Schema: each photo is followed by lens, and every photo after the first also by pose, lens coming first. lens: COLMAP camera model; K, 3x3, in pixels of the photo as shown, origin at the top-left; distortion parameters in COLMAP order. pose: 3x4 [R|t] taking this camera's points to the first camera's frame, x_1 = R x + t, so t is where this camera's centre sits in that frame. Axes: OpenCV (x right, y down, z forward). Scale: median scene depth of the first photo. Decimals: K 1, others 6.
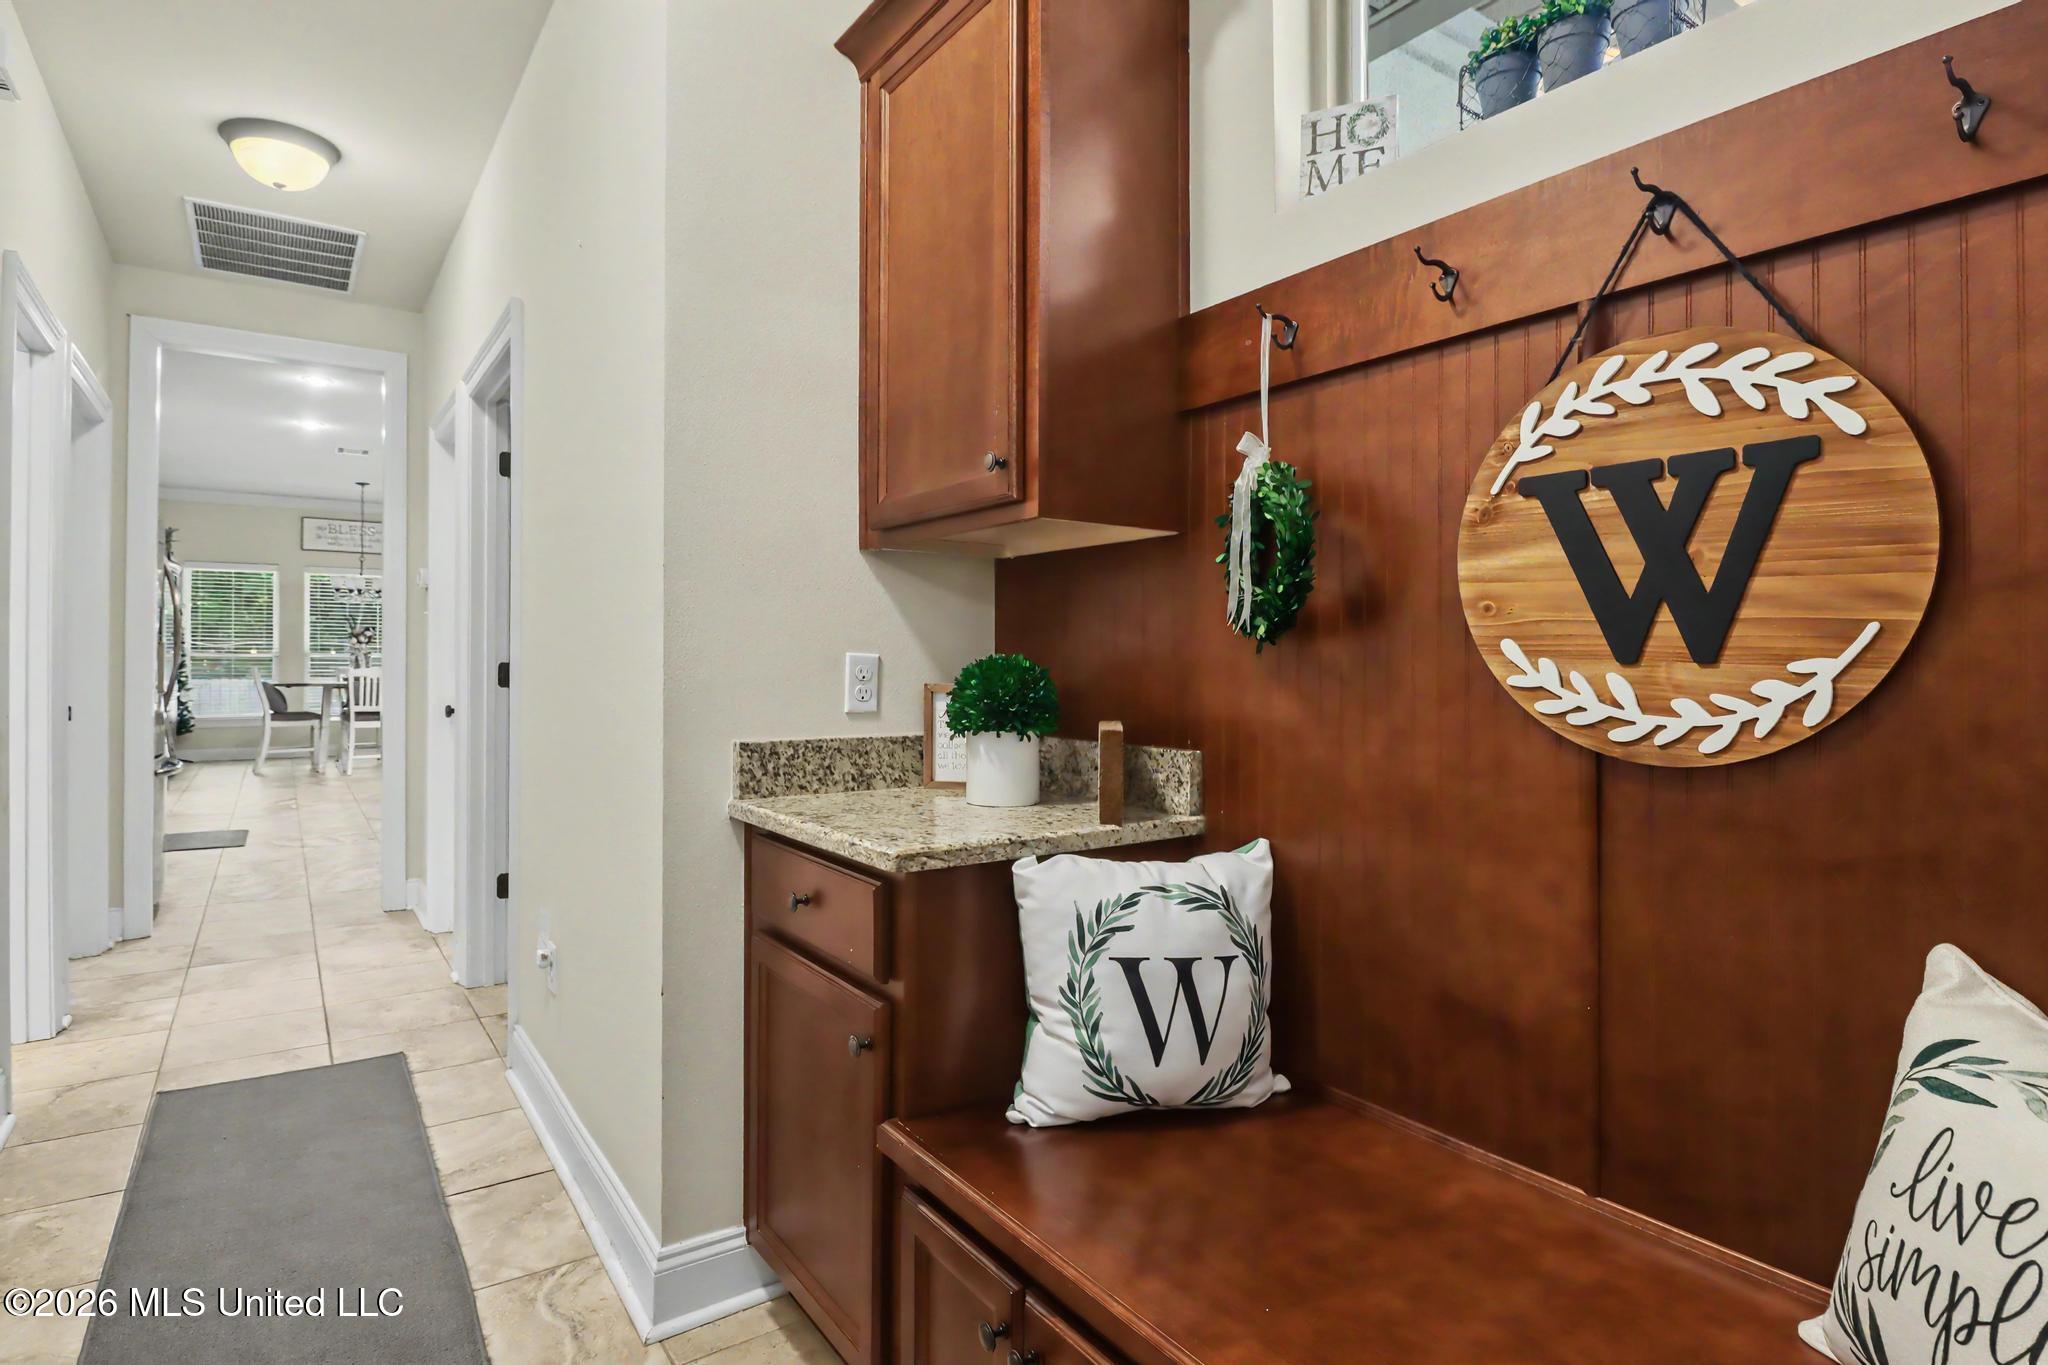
lens RADIAL K [[1062.4, 0, 997.1], [0, 1062.4, 653.7], [0, 0, 1]] dist [0.002839, -0.001740]
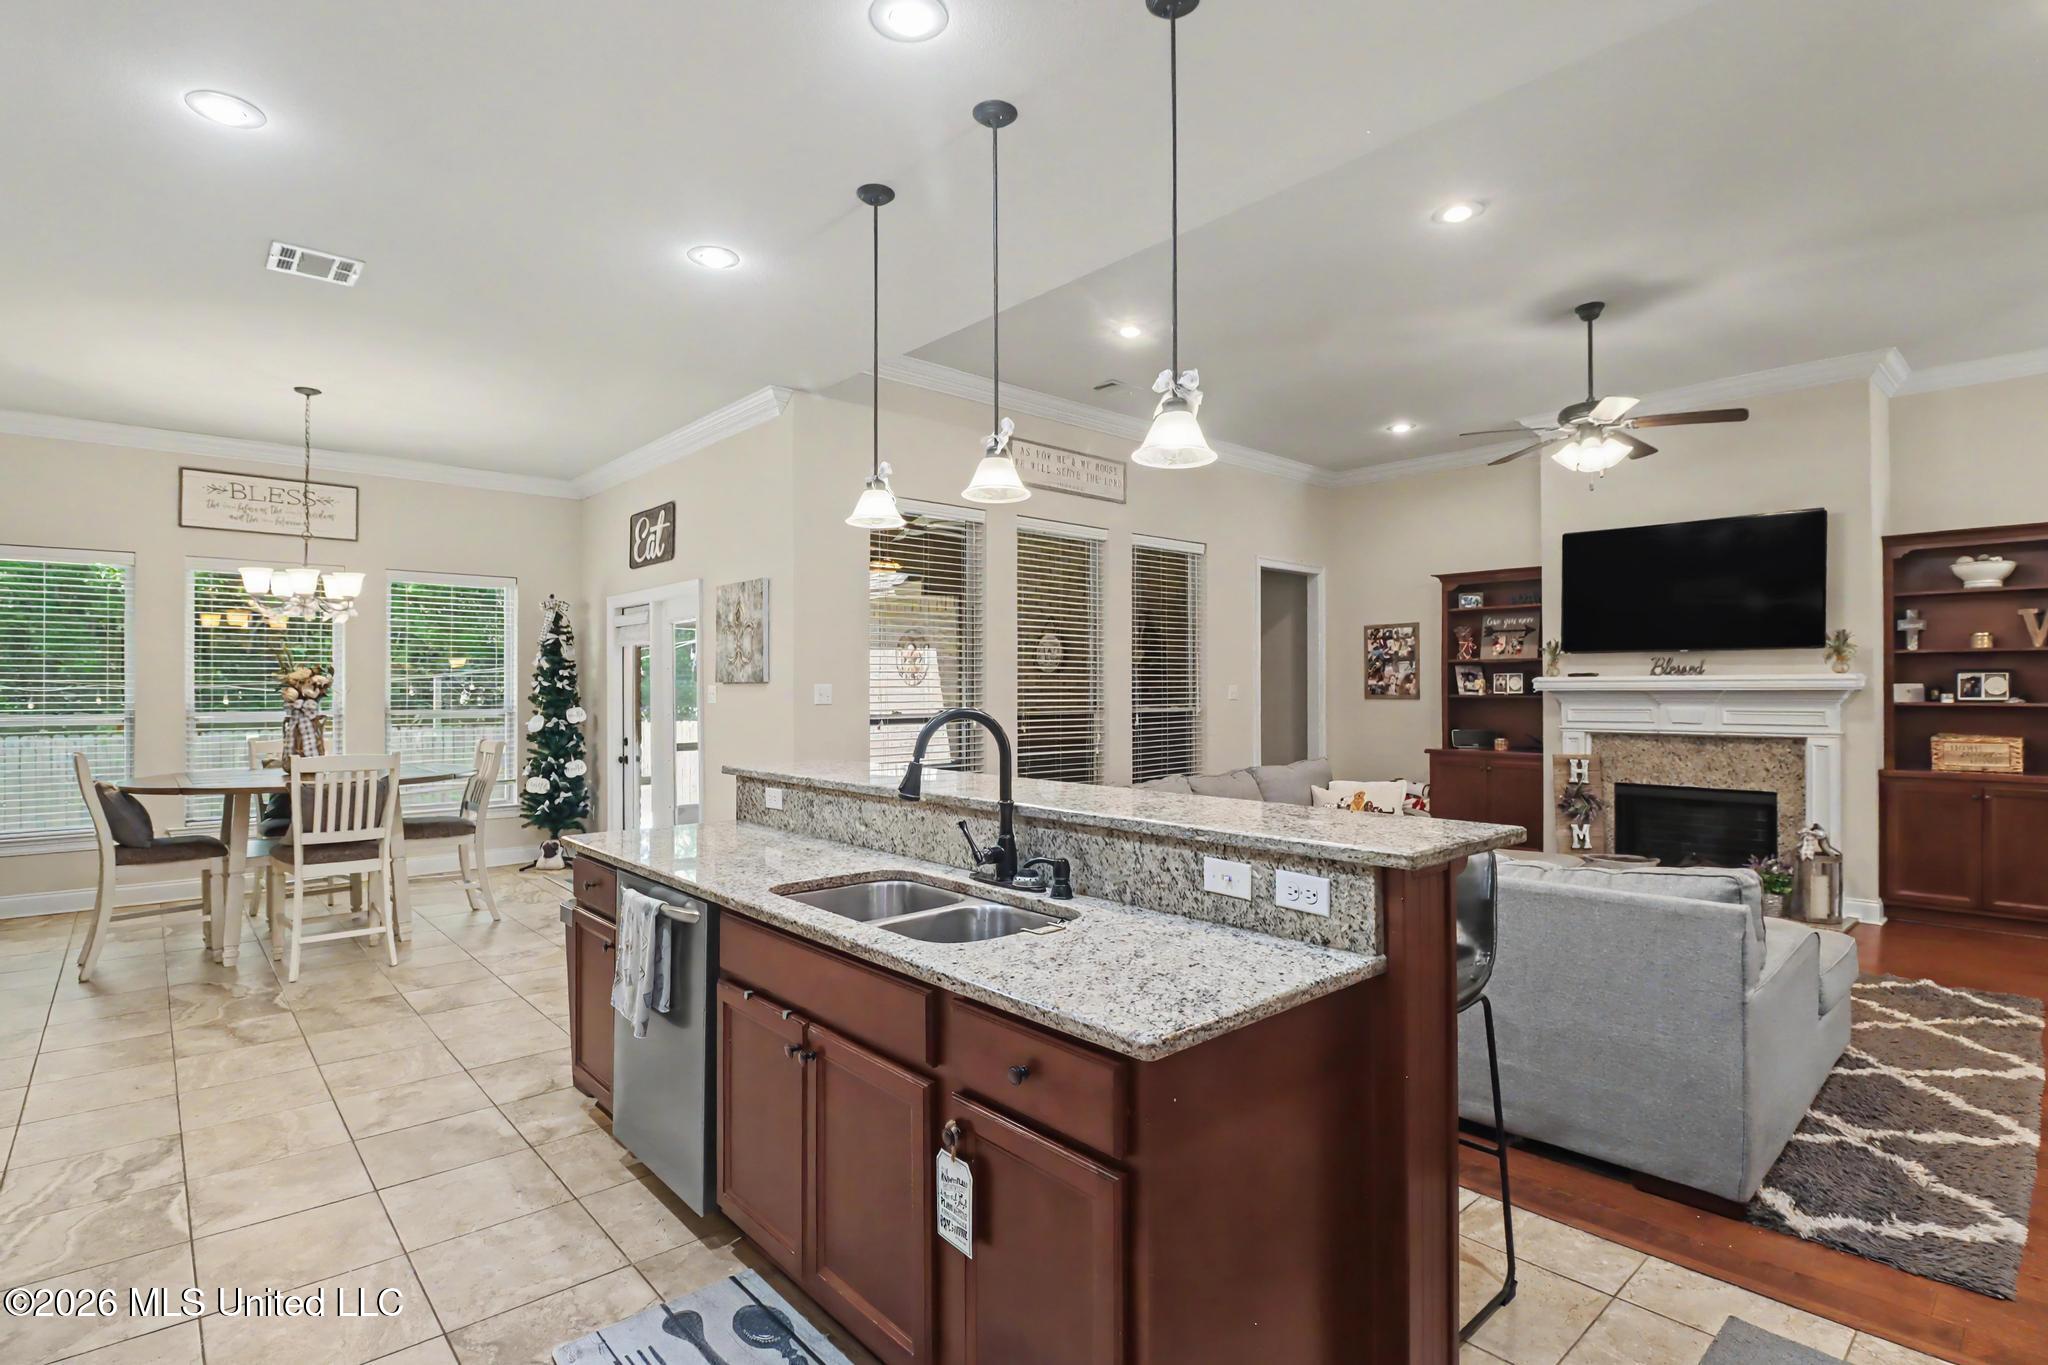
lens RADIAL K [[980.5, 0, 984.2], [0, 980.5, 682.6], [0, 0, 1]] dist [0.001209, -0.007781]
pose [[0.992989, -0.005532, 0.118080, -0.341562], [0.005757, 0.999982, -0.001566, -0.016008], [-0.118069, 0.002234, 0.993003, 0.510769]]
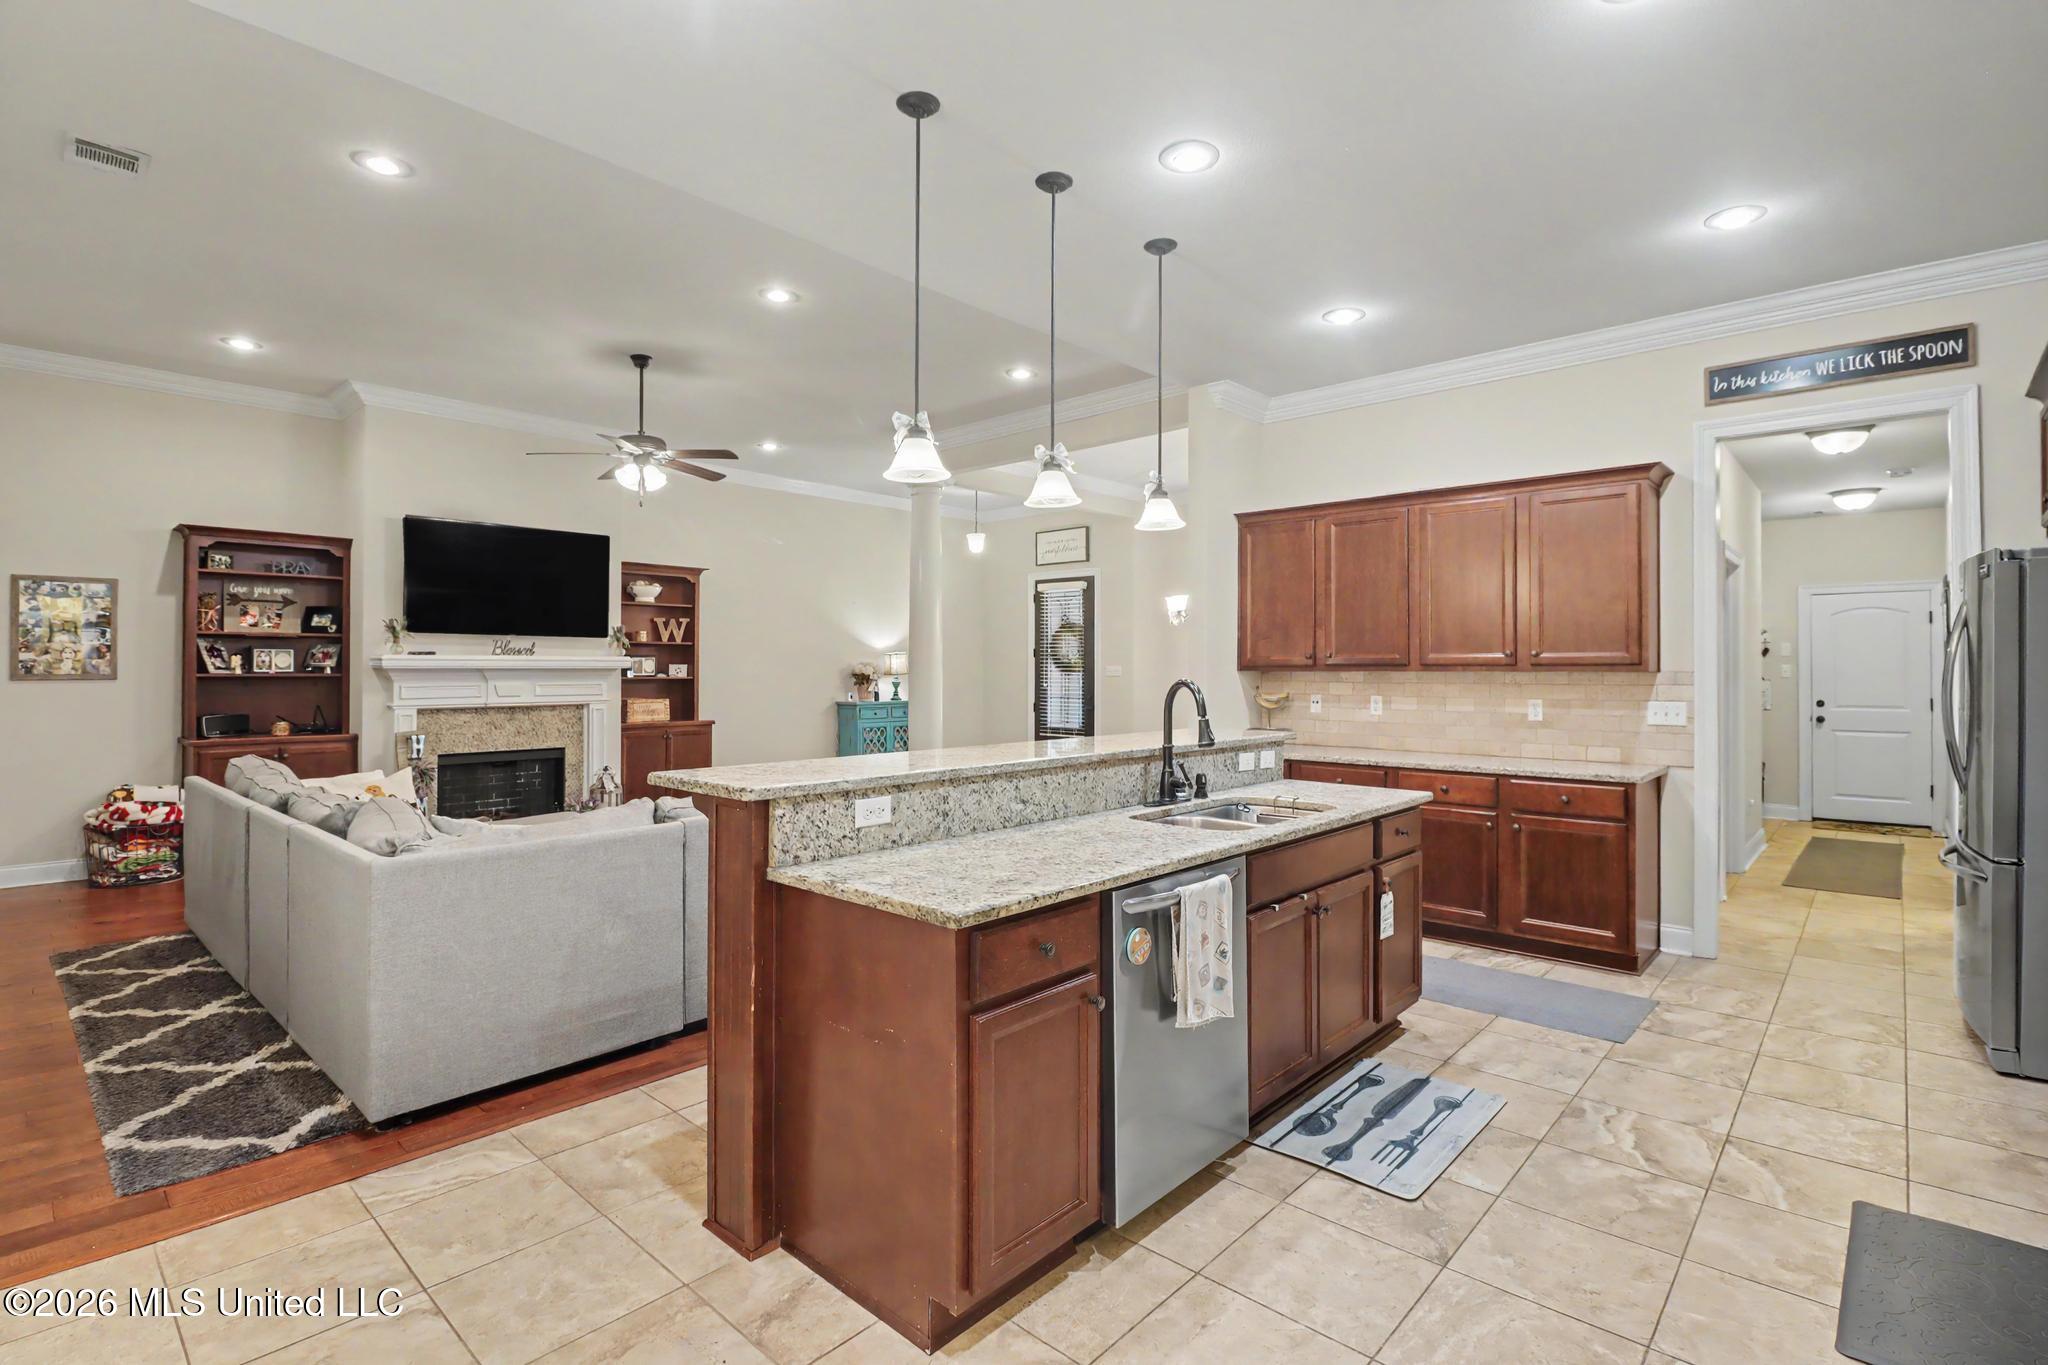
lens RADIAL K [[980.5, 0, 1012.1], [0, 980.5, 669.6], [0, 0, 1]] dist [0.001209, -0.007781]
pose [[-0.235513, -0.005849, 0.971854, -0.610224], [-0.006854, 0.999967, 0.004357, -0.014483], [-0.971847, -0.005635, -0.235546, 0.861655]]
